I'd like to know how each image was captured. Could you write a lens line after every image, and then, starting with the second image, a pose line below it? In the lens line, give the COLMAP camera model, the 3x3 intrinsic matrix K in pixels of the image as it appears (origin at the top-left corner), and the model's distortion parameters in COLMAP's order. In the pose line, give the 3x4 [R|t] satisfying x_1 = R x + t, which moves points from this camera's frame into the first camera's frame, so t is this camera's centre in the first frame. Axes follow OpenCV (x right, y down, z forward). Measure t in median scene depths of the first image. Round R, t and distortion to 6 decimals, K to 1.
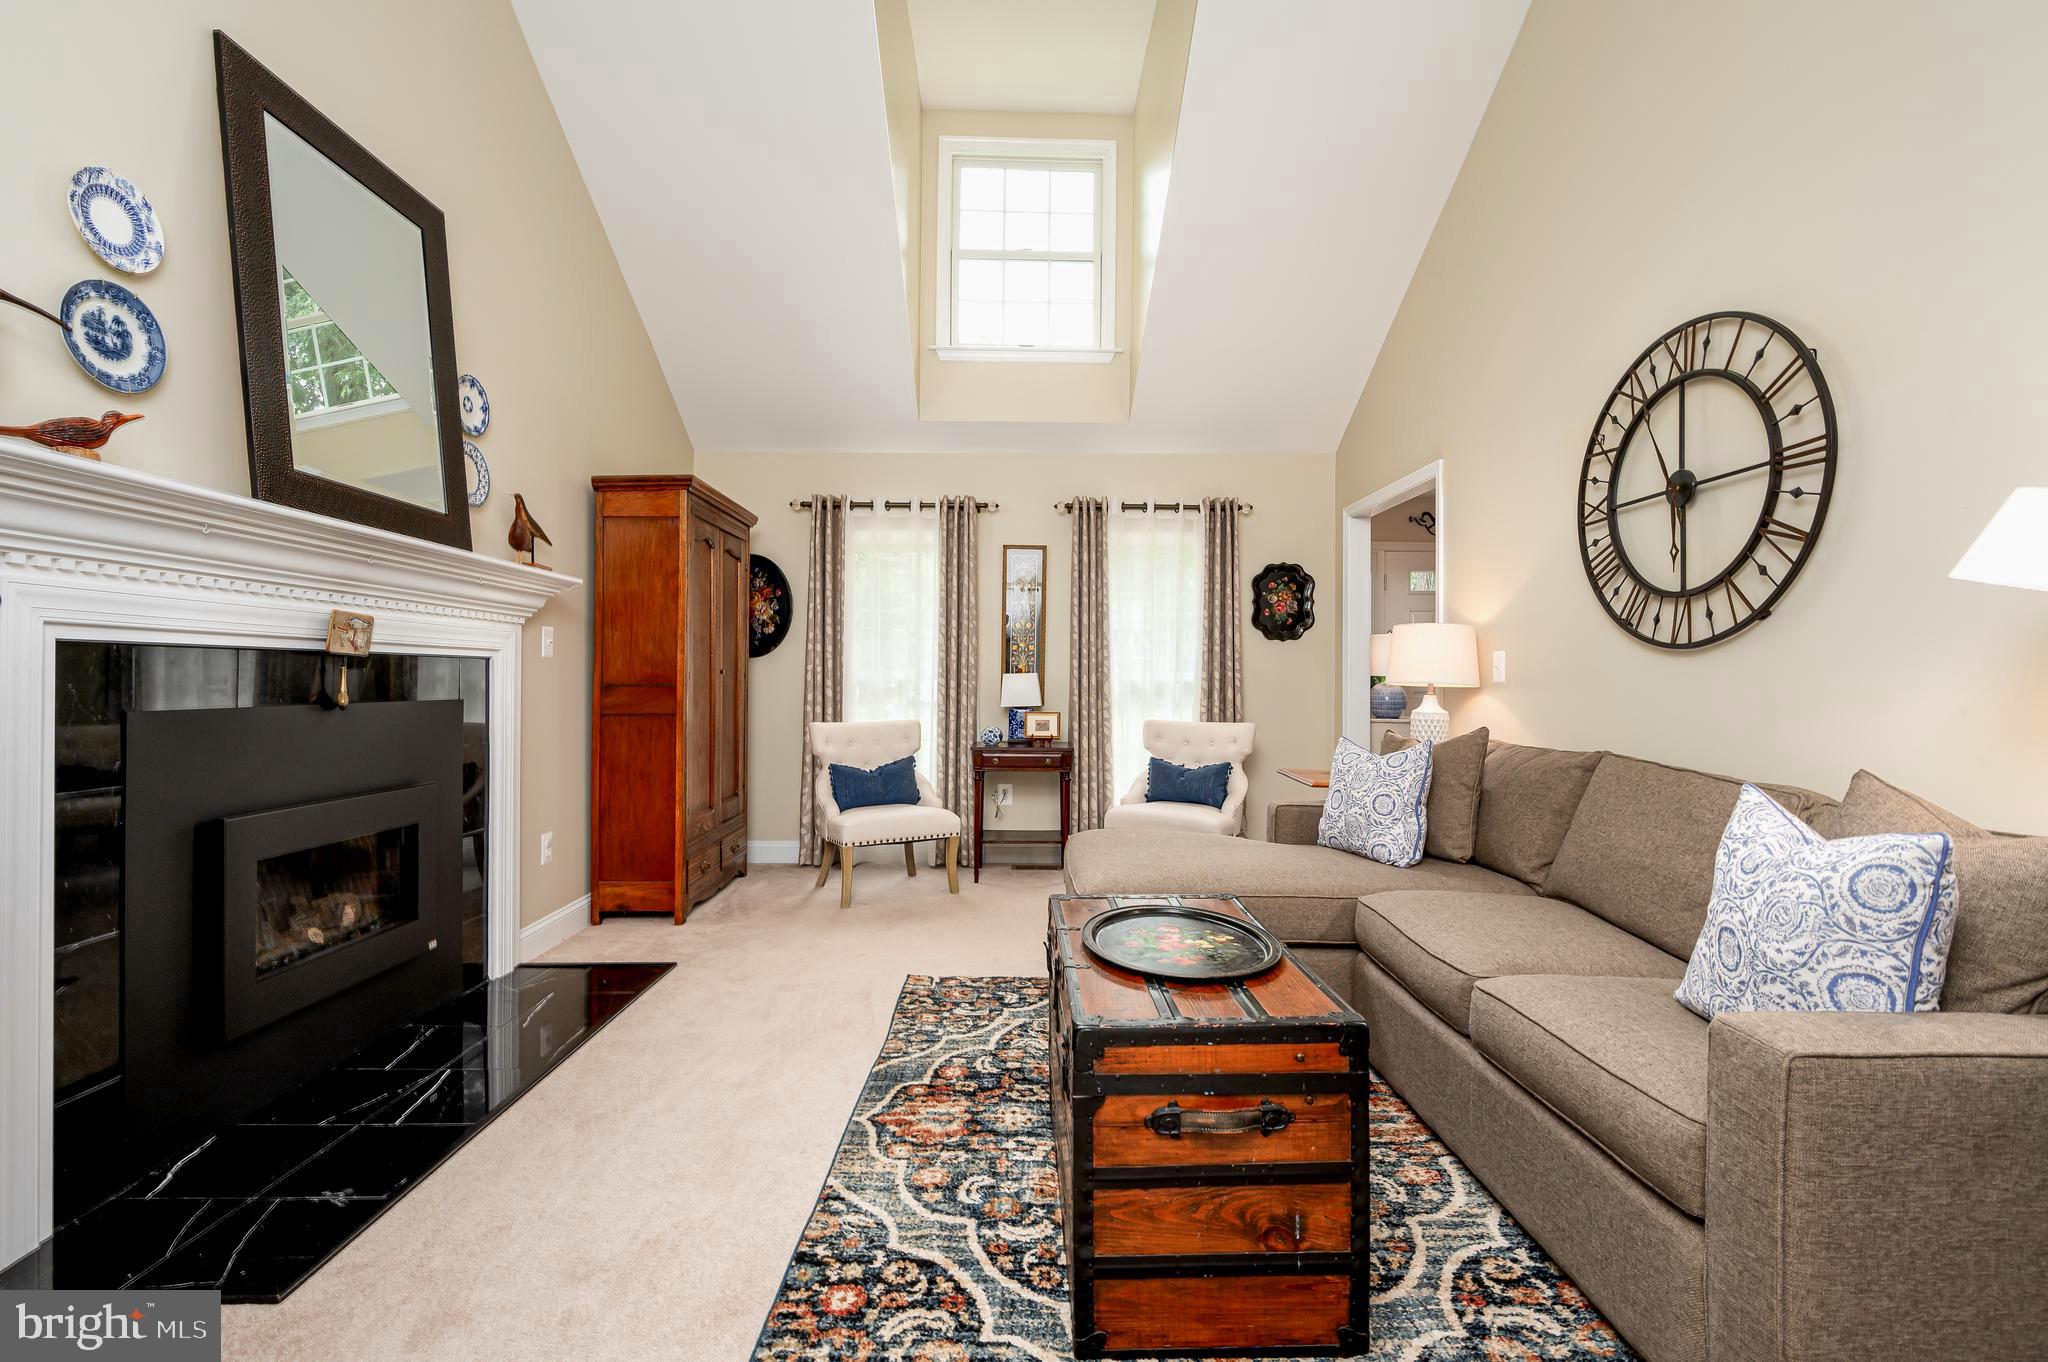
lens RADIAL K [[919.4, 0, 1024.0], [0, 919.4, 681.0], [0, 0, 1]] dist [-0.001255, 0.000002]
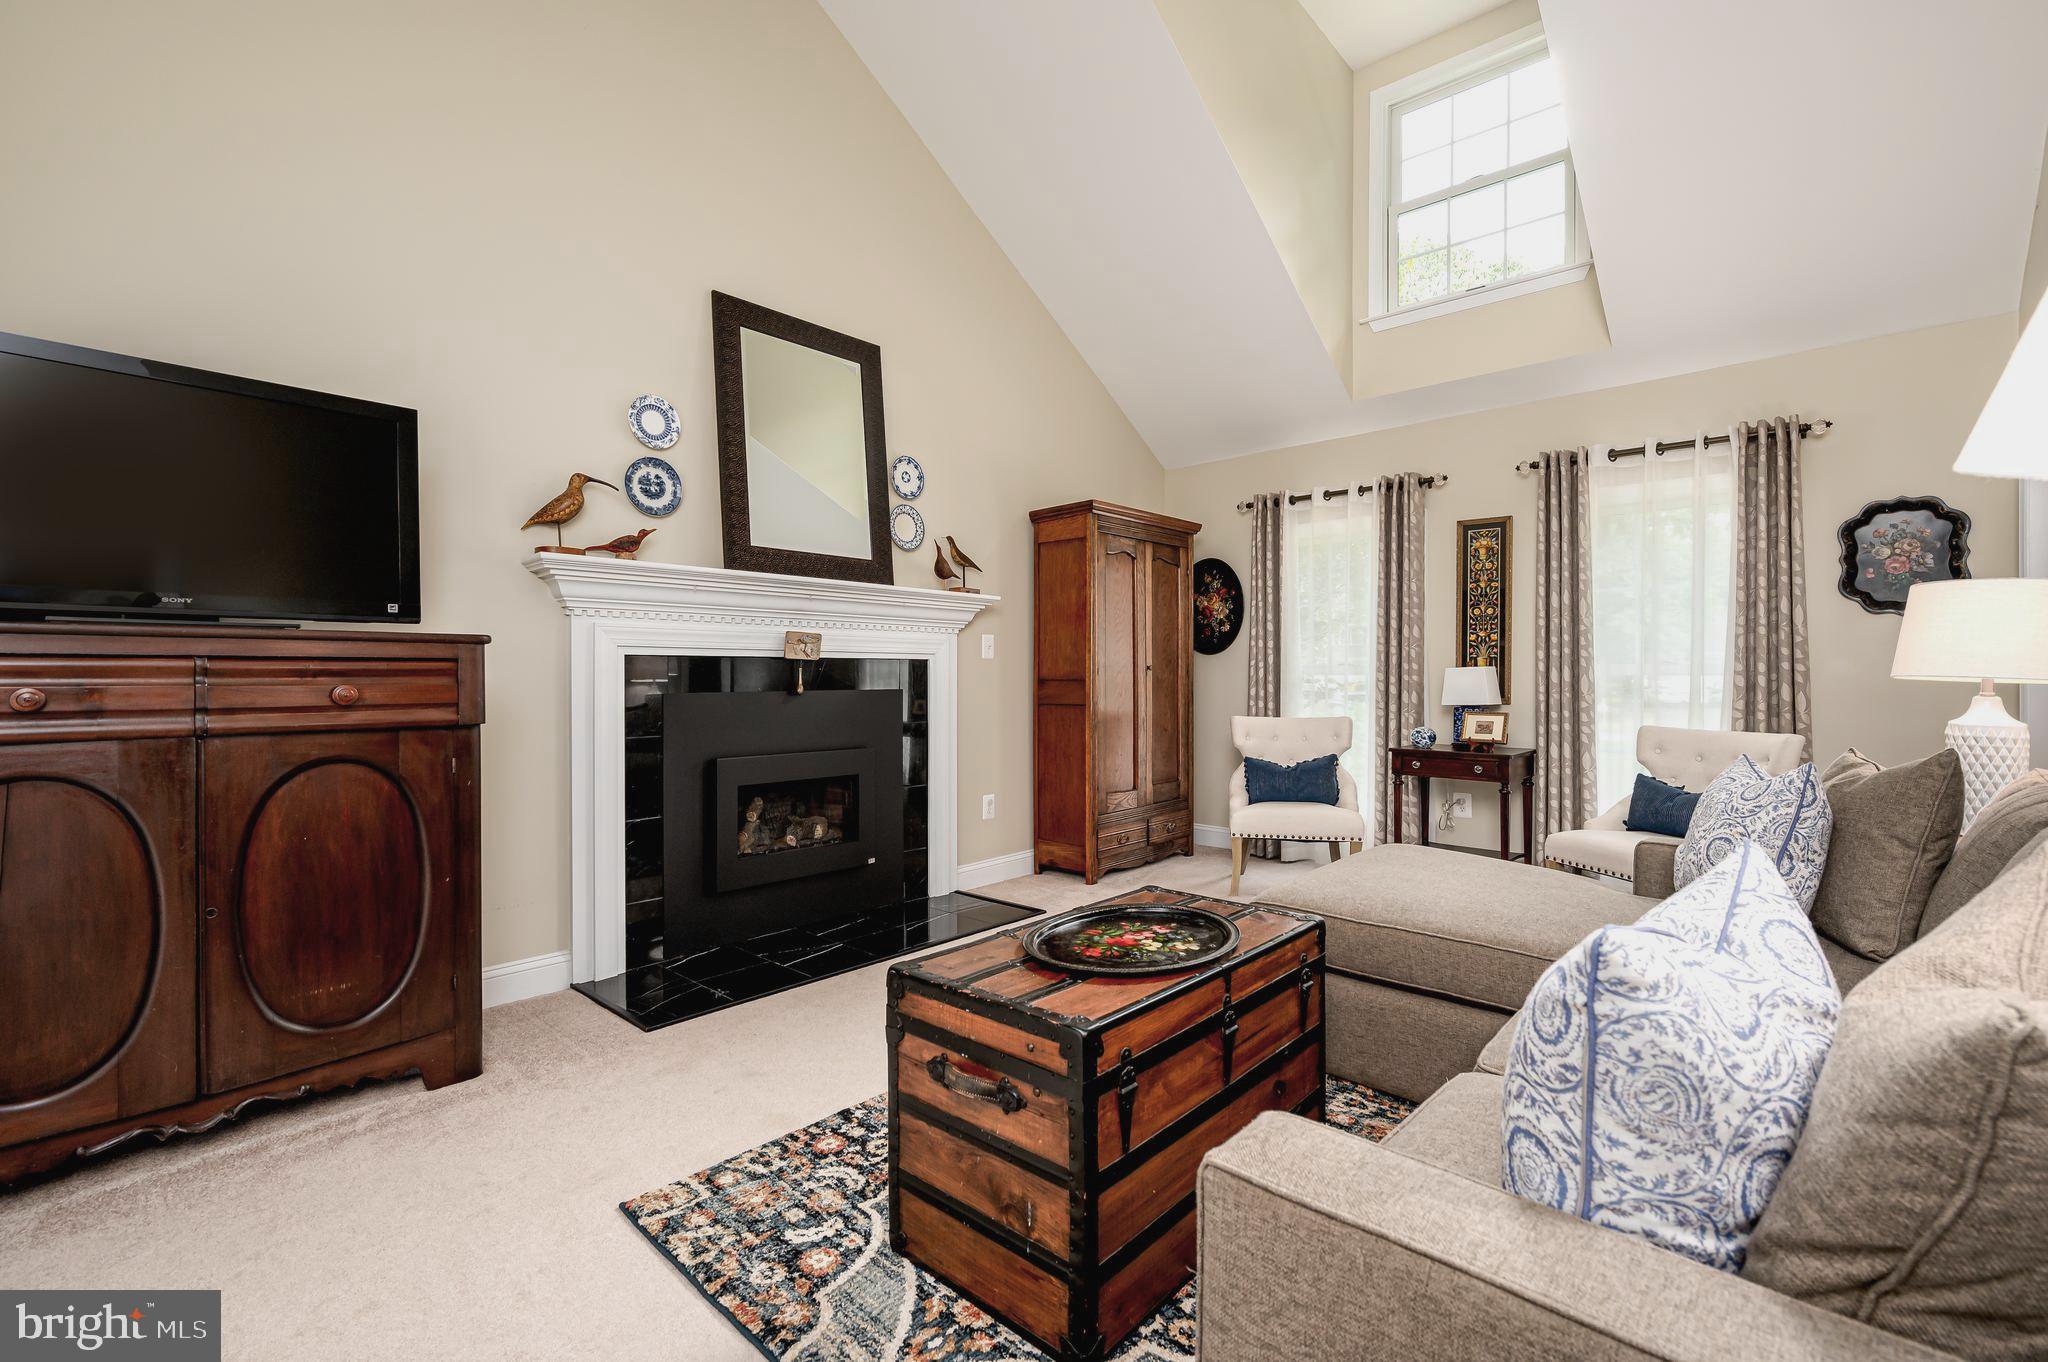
lens RADIAL K [[919.4, 0, 1024.0], [0, 919.4, 681.0], [0, 0, 1]] dist [-0.001255, 0.000002]
pose [[0.713020, 0.000972, -0.701143, 0.494191], [0.001739, 0.999994, 0.003155, 0.002233], [0.701142, -0.003469, 0.713014, 0.136642]]
